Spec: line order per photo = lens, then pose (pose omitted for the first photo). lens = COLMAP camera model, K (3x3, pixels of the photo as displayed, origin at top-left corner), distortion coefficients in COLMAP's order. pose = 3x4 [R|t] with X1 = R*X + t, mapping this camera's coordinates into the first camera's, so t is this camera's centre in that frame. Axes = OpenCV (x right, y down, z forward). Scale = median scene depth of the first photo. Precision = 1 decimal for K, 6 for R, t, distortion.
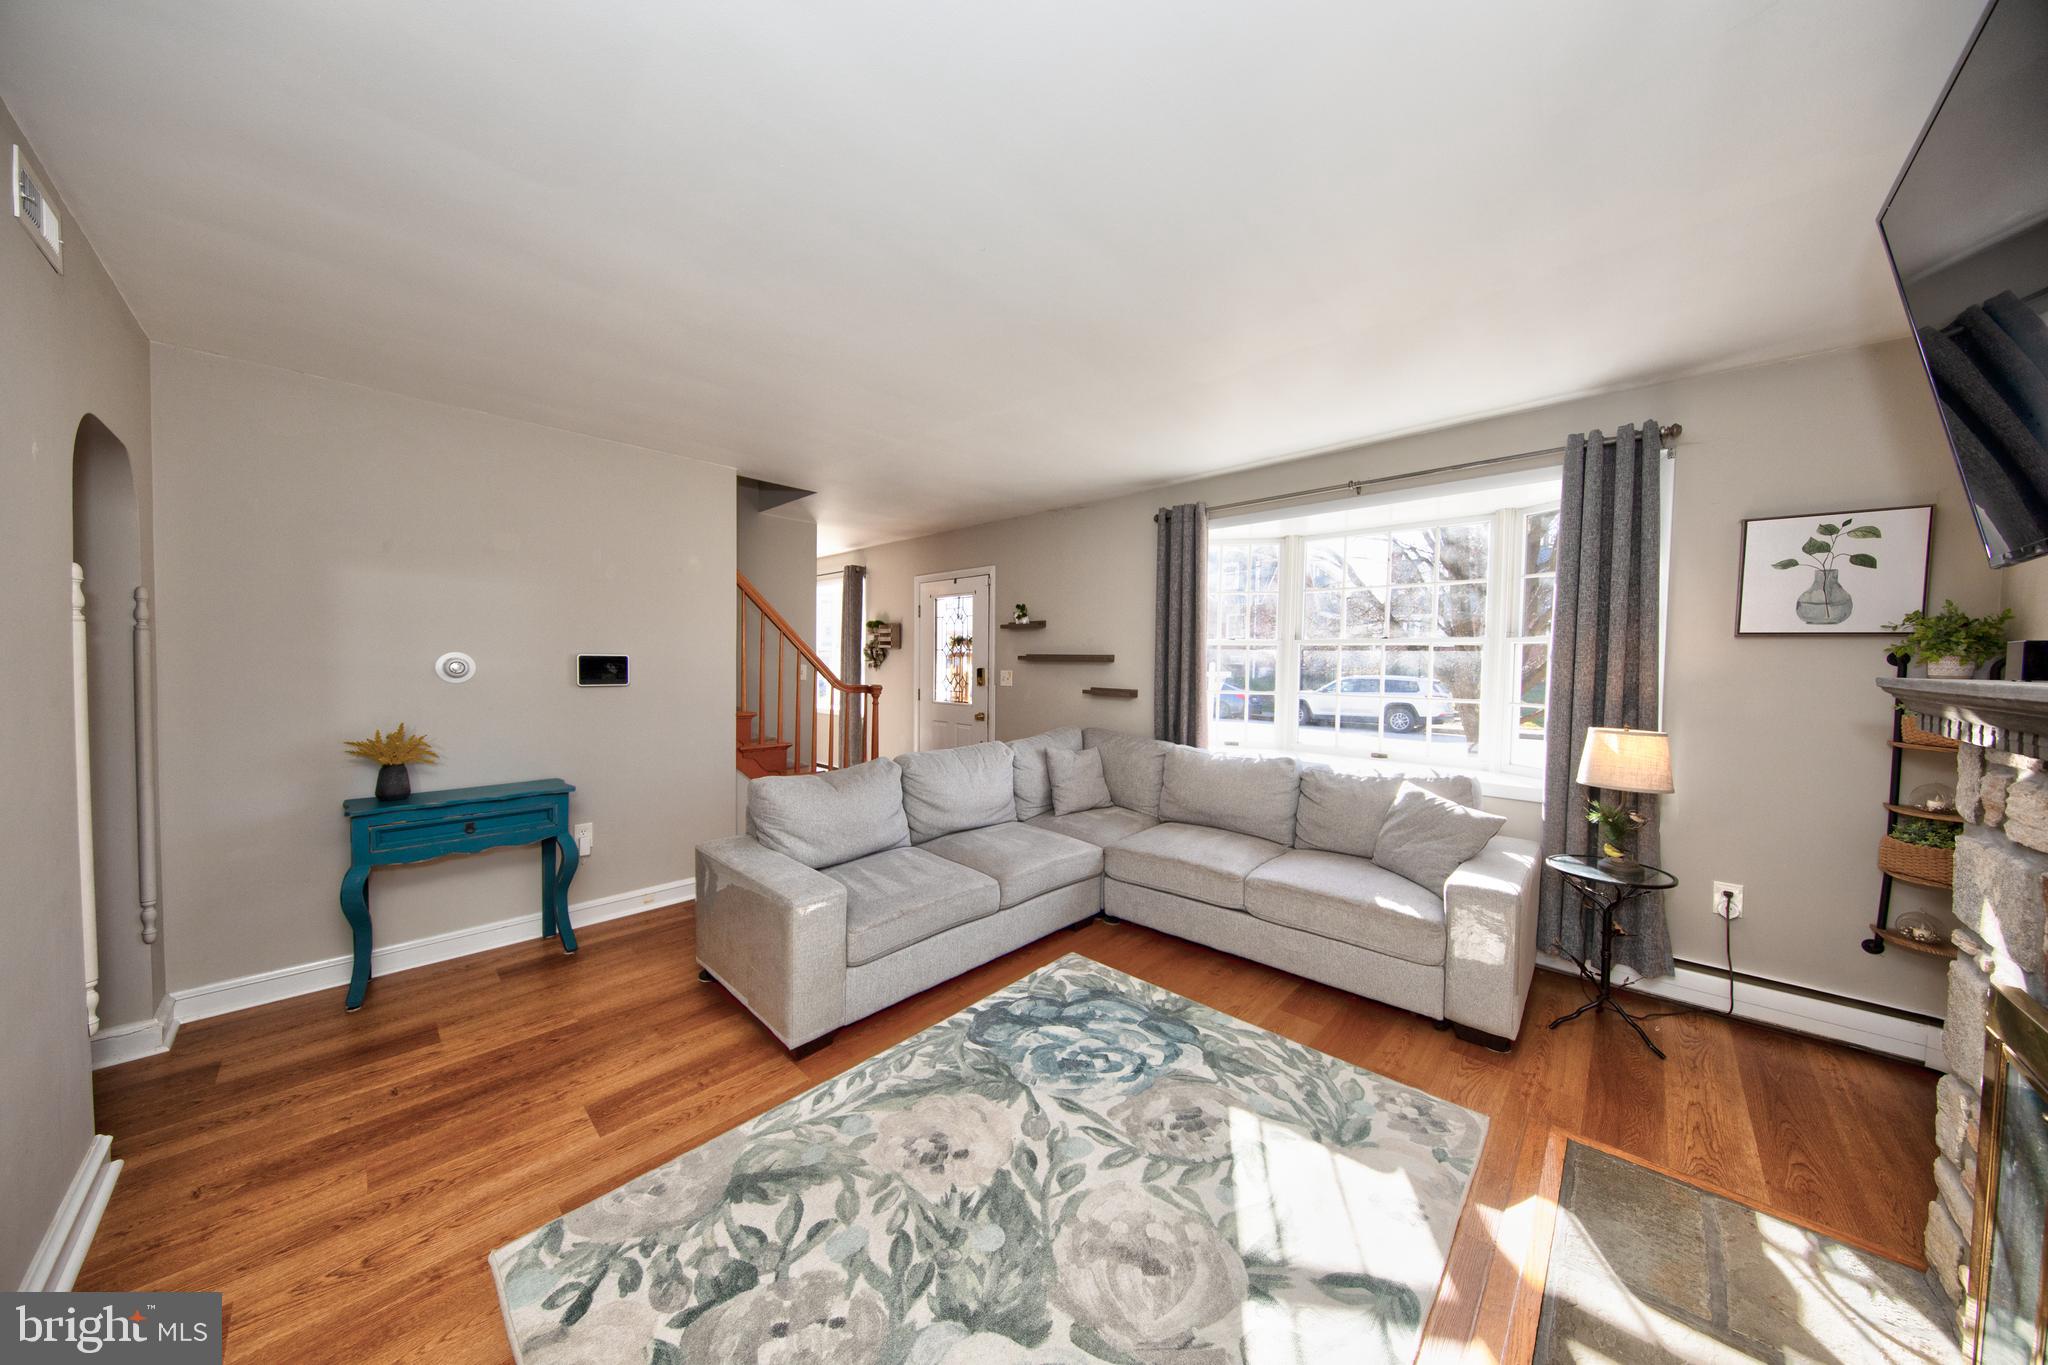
lens RADIAL K [[649.5, 0, 1021.6], [0, 649.5, 679.7], [0, 0, 1]] dist [0.010692, -0.000319]
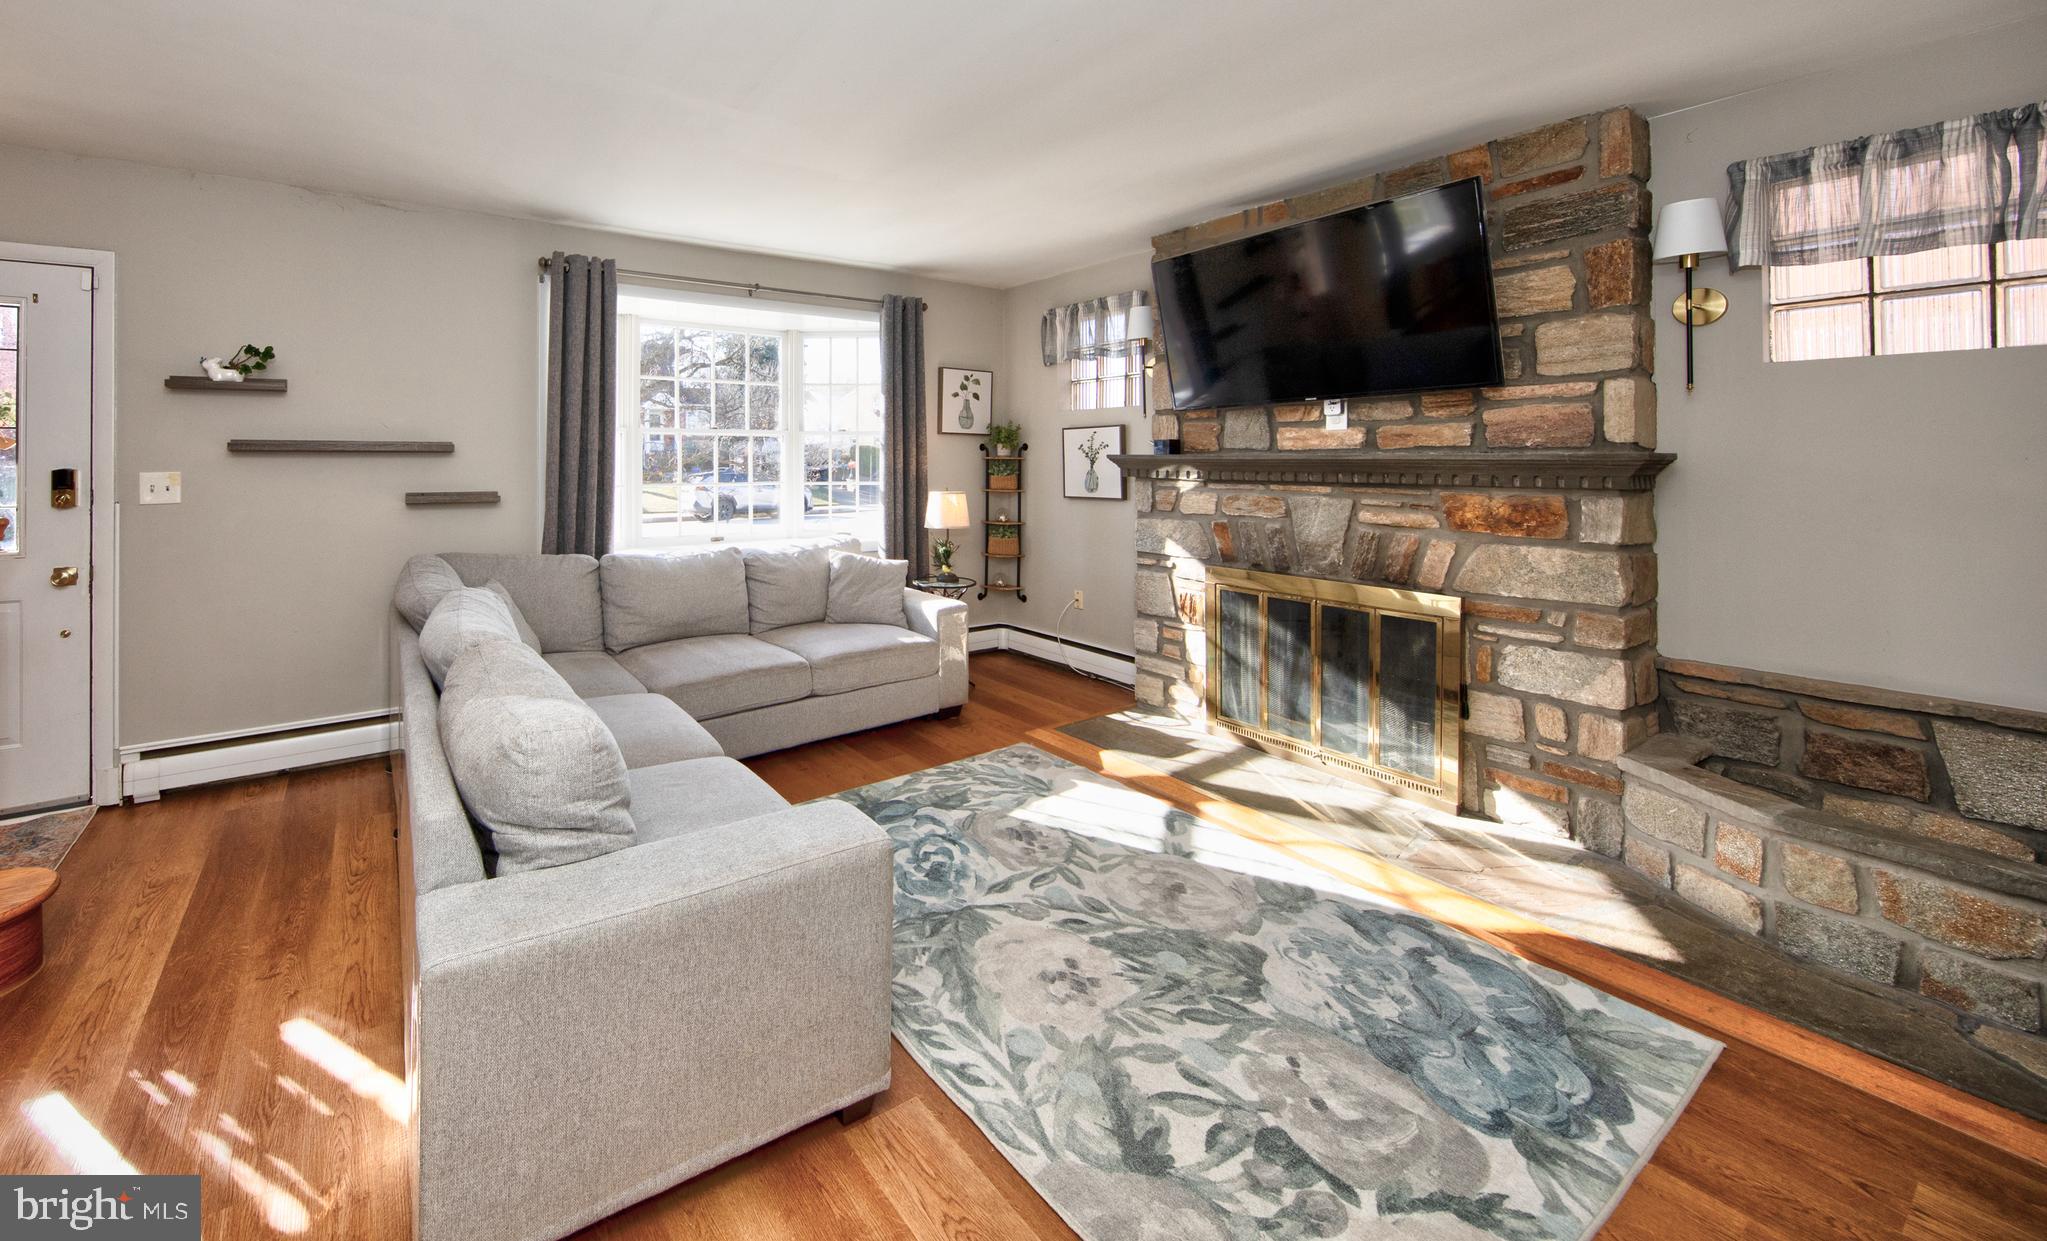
lens RADIAL K [[661.2, 0, 971.2], [0, 661.2, 451.1], [0, 0, 1]] dist [0.008846, 0.000008]
pose [[0.285650, -0.007417, 0.958305, -1.127287], [0.032286, 0.999477, -0.001888, -0.031687], [-0.957790, 0.031479, 0.285740, 0.886098]]
